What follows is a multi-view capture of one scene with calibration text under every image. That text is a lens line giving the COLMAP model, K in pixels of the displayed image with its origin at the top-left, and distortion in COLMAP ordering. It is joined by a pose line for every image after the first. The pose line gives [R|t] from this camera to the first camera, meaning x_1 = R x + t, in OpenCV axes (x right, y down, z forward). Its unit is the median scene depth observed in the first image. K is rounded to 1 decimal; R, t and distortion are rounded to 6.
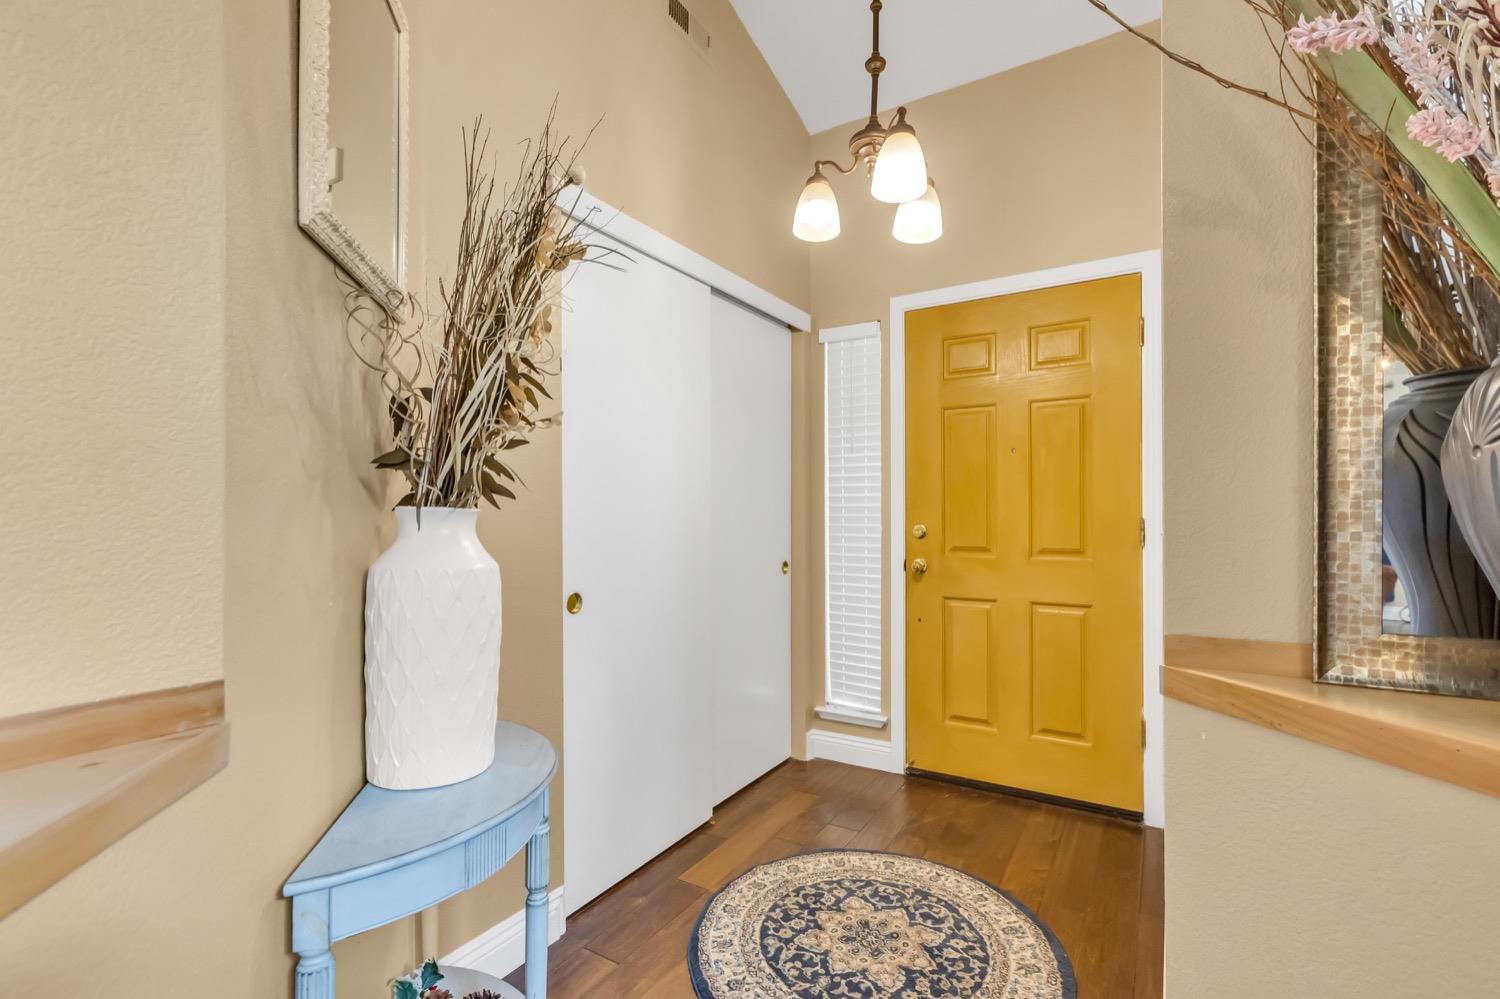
lens RADIAL K [[681.6, 0, 757.0], [0, 681.6, 517.2], [0, 0, 1]] dist [0.004001, 0.000403]
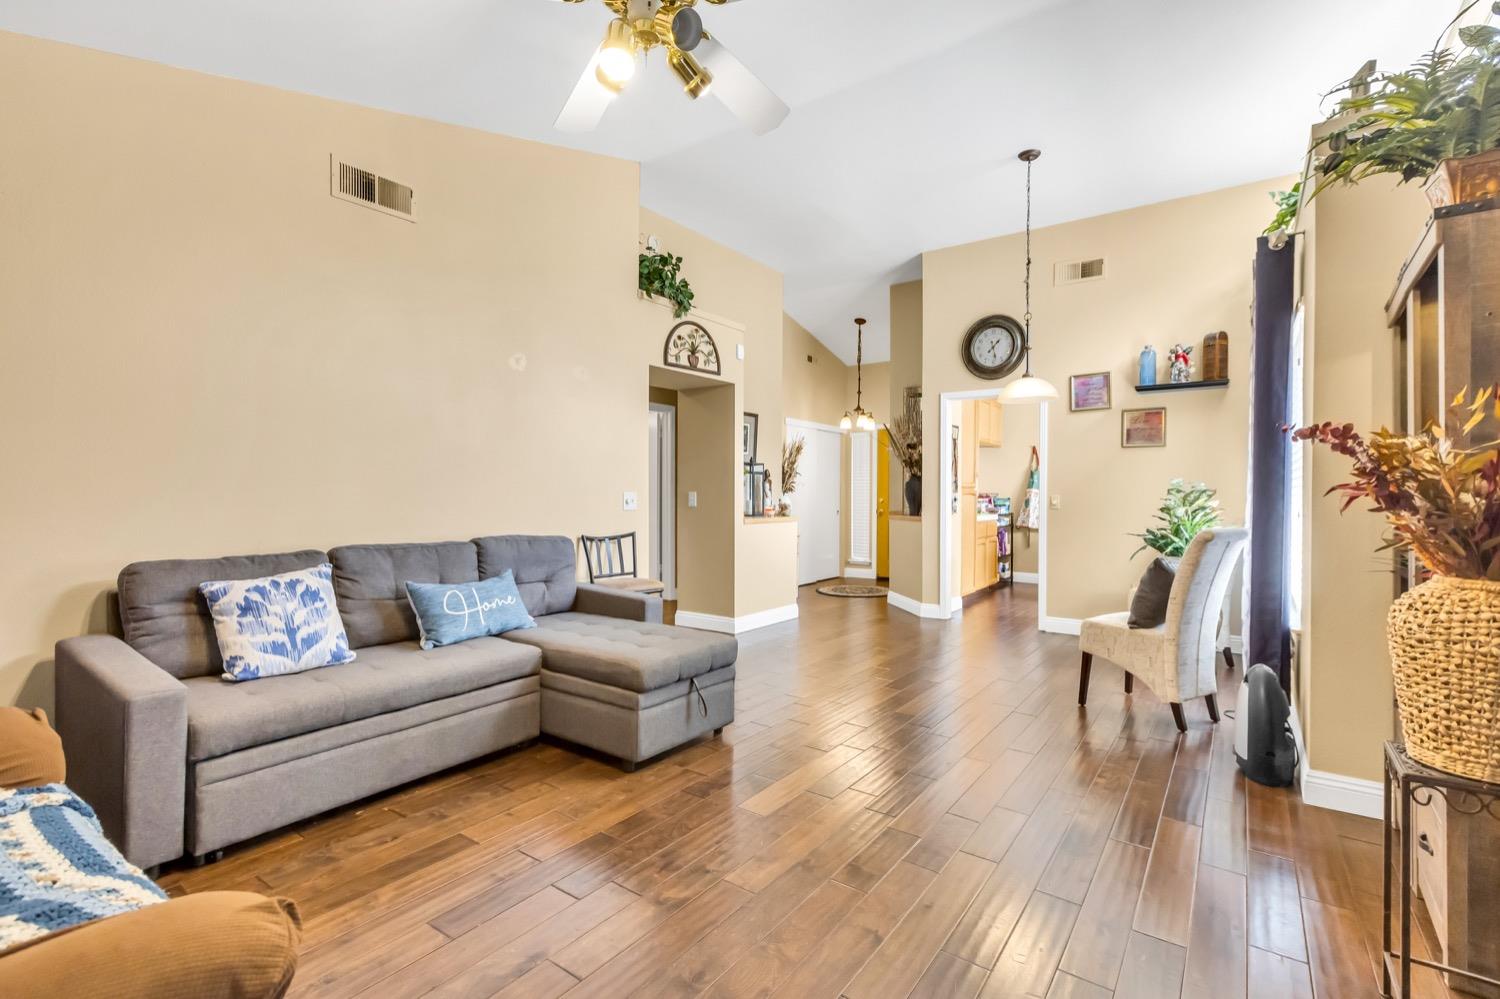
lens RADIAL K [[672.6, 0, 763.4], [0, 672.6, 506.9], [0, 0, 1]] dist [-0.003449, 0.000055]
pose [[0.997535, 0.009377, -0.069536, -0.084133], [-0.008630, 0.999902, 0.011045, 0.020304], [0.069632, -0.010418, 0.997518, -2.066207]]
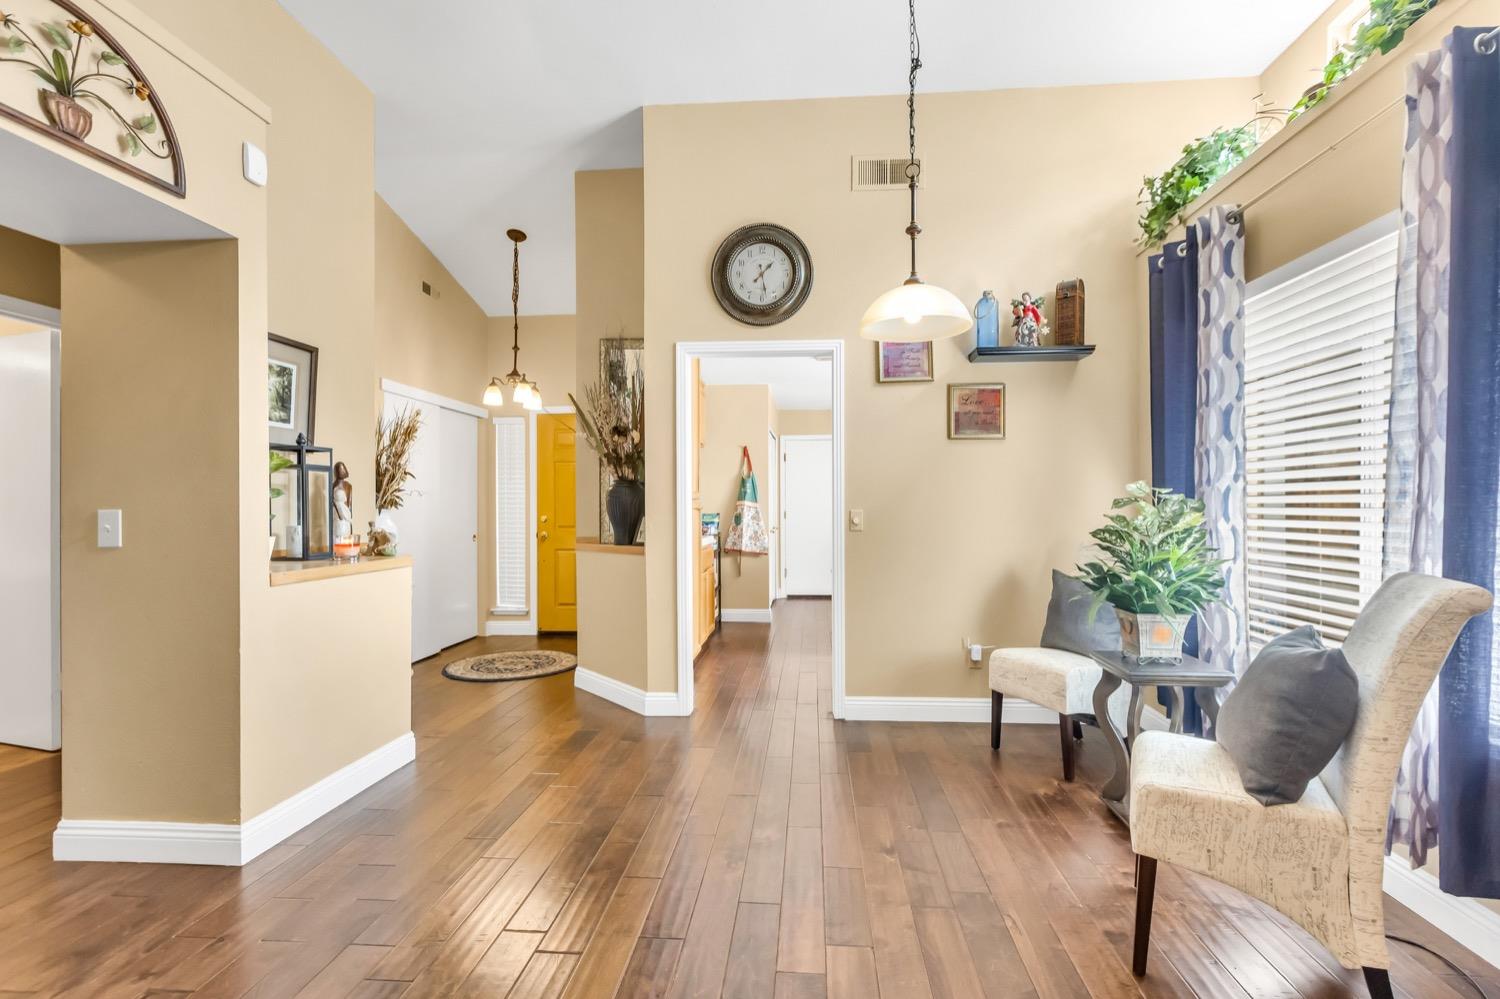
lens RADIAL K [[672.6, 0, 763.4], [0, 672.6, 506.9], [0, 0, 1]] dist [-0.003449, 0.000055]
pose [[0.886377, 0.000248, 0.462965, -0.123099], [0.005378, 0.999927, -0.010832, 0.009440], [-0.462934, 0.012091, 0.886310, -1.154746]]
